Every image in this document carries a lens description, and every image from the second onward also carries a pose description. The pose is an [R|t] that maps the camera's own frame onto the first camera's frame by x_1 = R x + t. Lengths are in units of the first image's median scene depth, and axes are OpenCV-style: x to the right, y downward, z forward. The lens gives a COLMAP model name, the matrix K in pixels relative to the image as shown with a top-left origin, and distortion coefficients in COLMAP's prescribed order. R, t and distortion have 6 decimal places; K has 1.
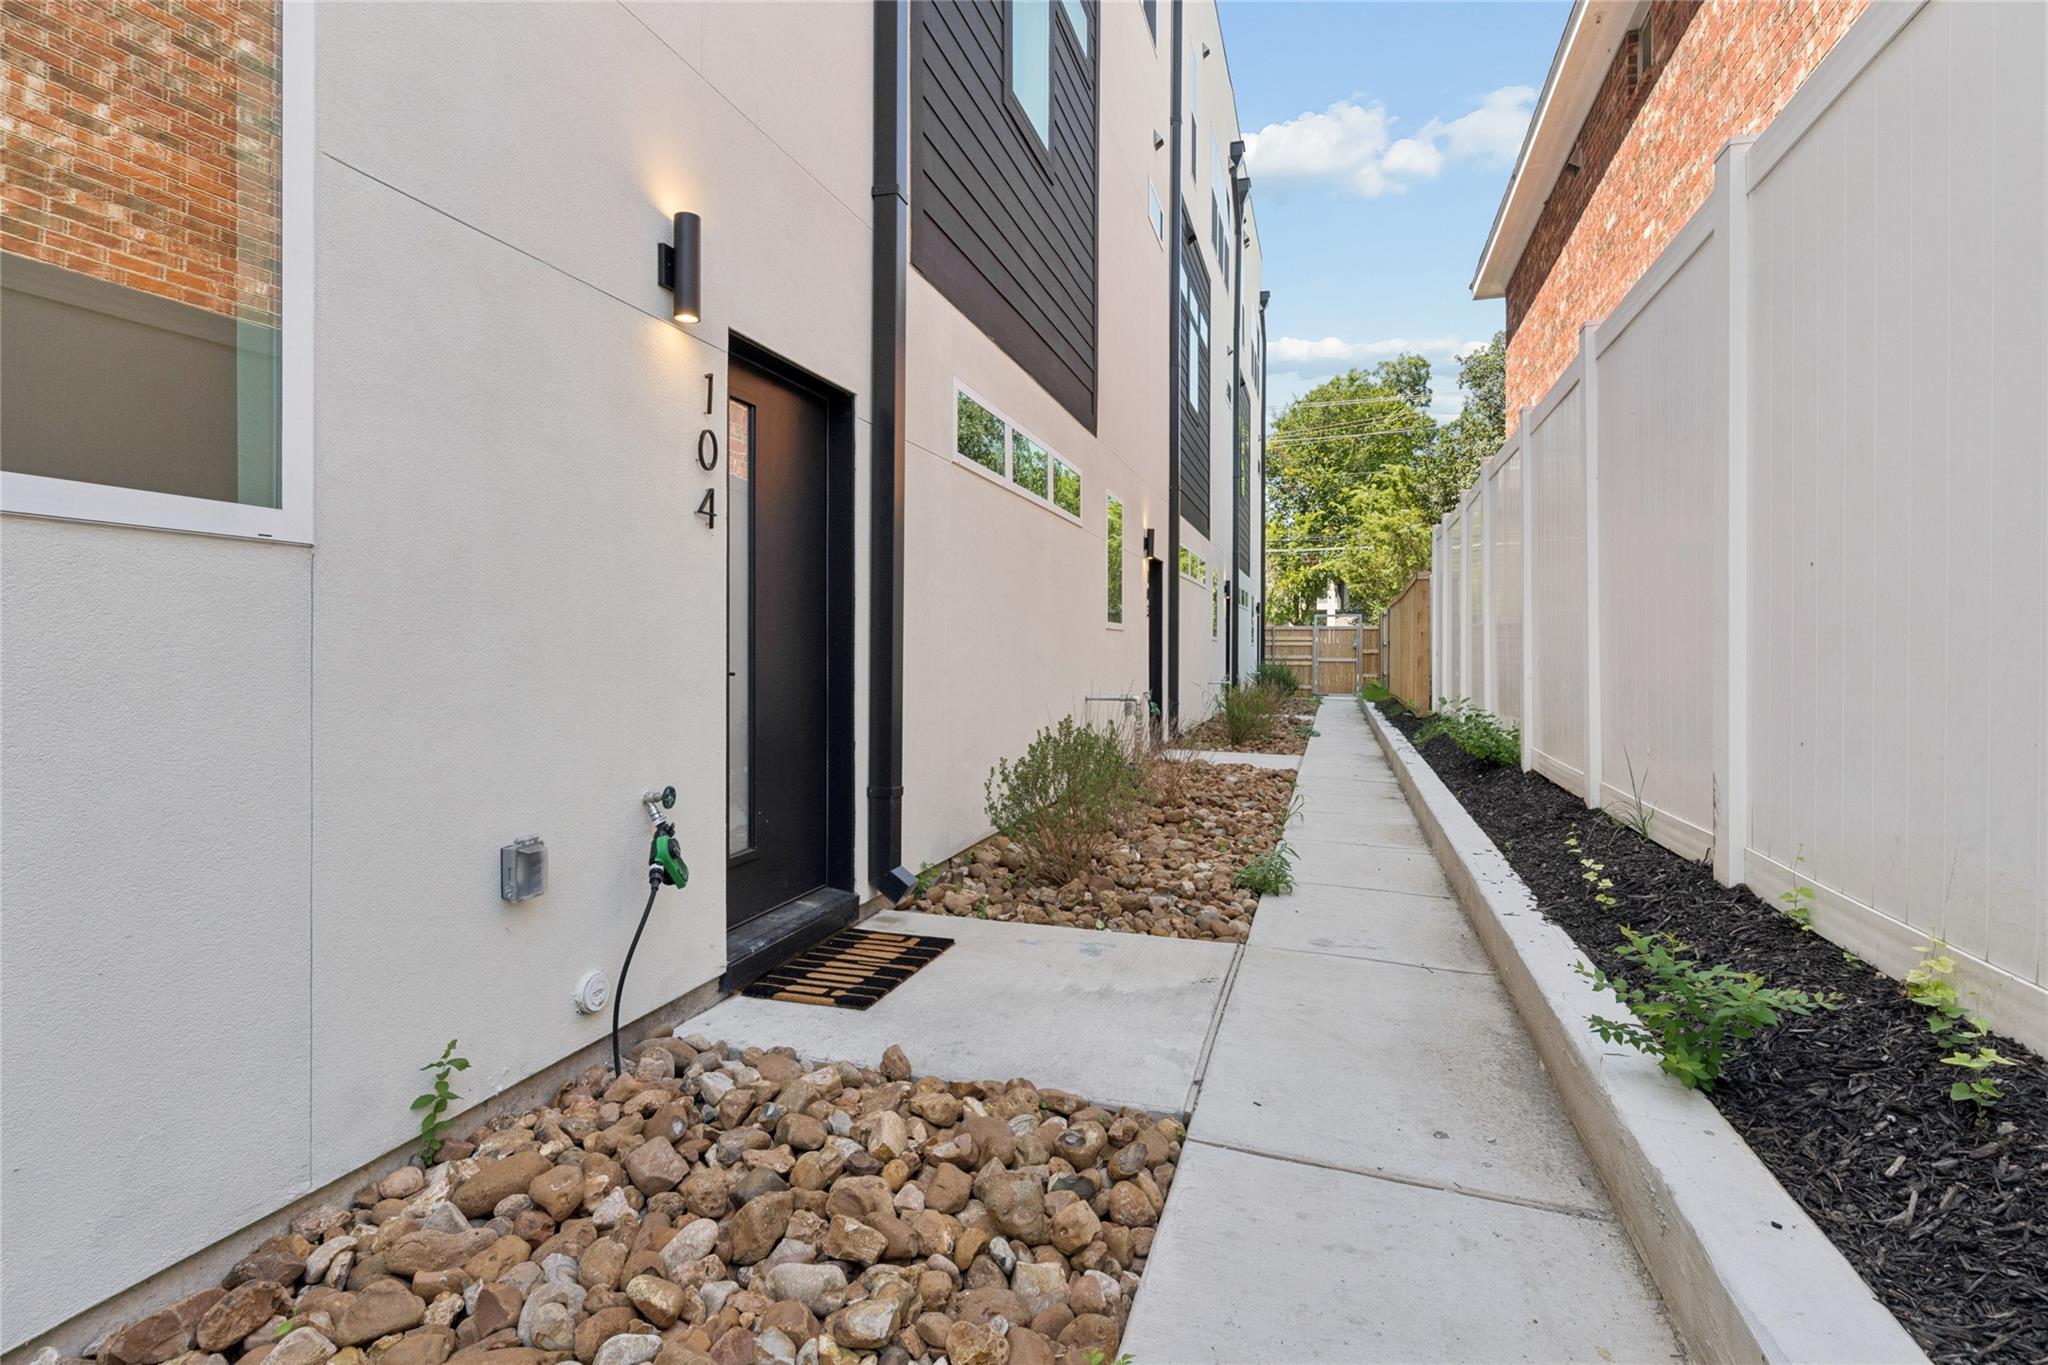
lens RADIAL K [[983.9, 0, 1021.0], [0, 983.9, 664.4], [0, 0, 1]] dist [0.007035, 0.000260]
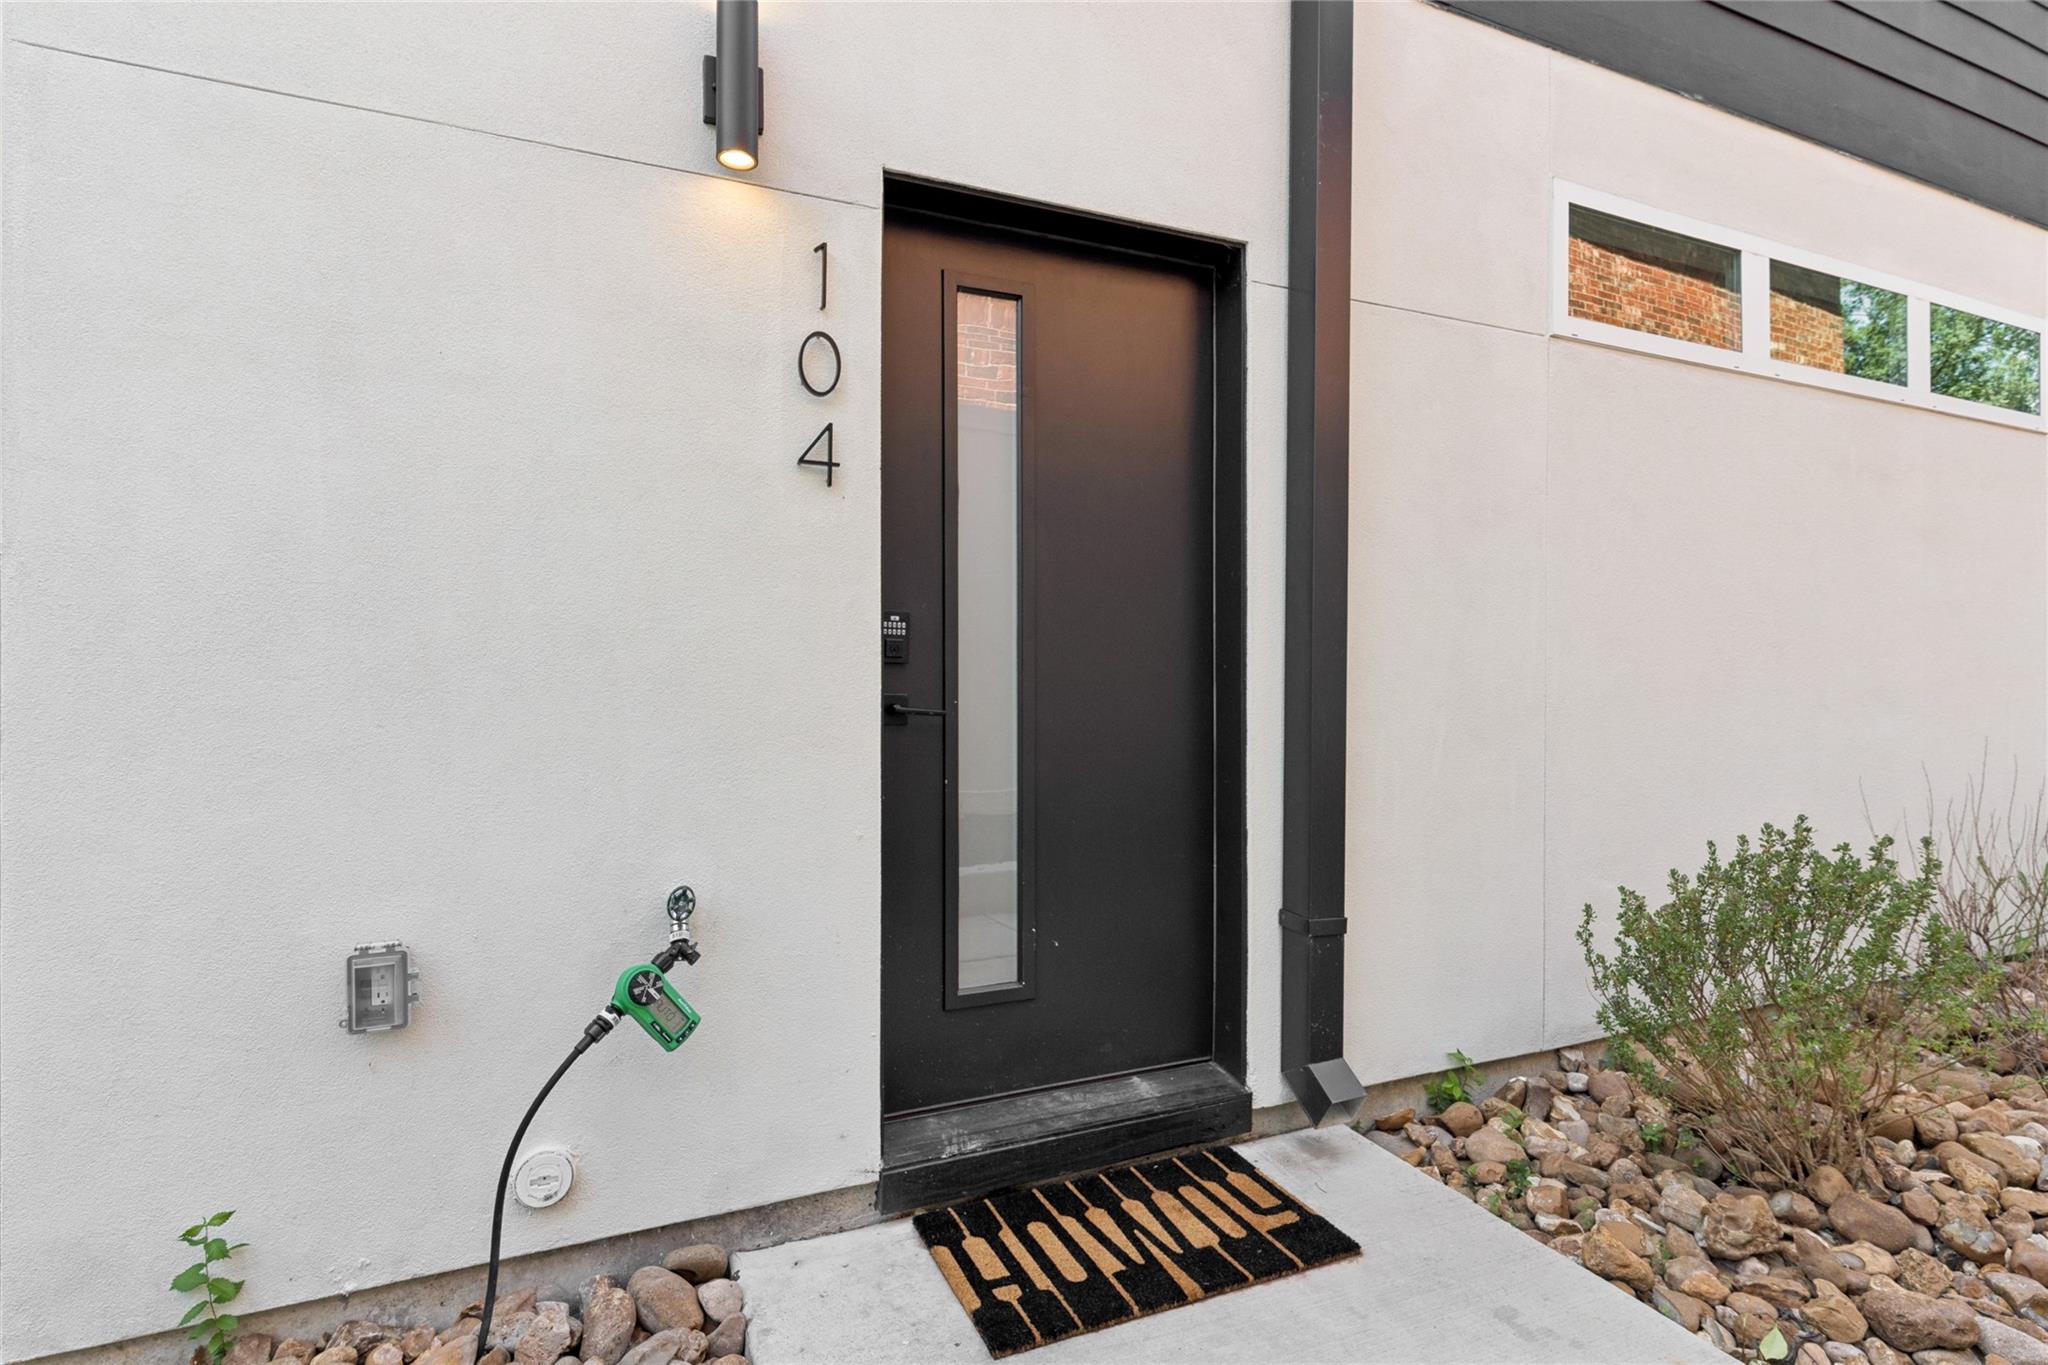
lens RADIAL K [[983.9, 0, 1021.8], [0, 983.9, 690.0], [0, 0, 1]] dist [0.007035, 0.000260]
pose [[0.657352, 0.007992, -0.753541, 0.216103], [-0.009832, 0.999950, 0.002028, -0.007381], [0.753520, 0.006076, 0.657397, 0.579447]]
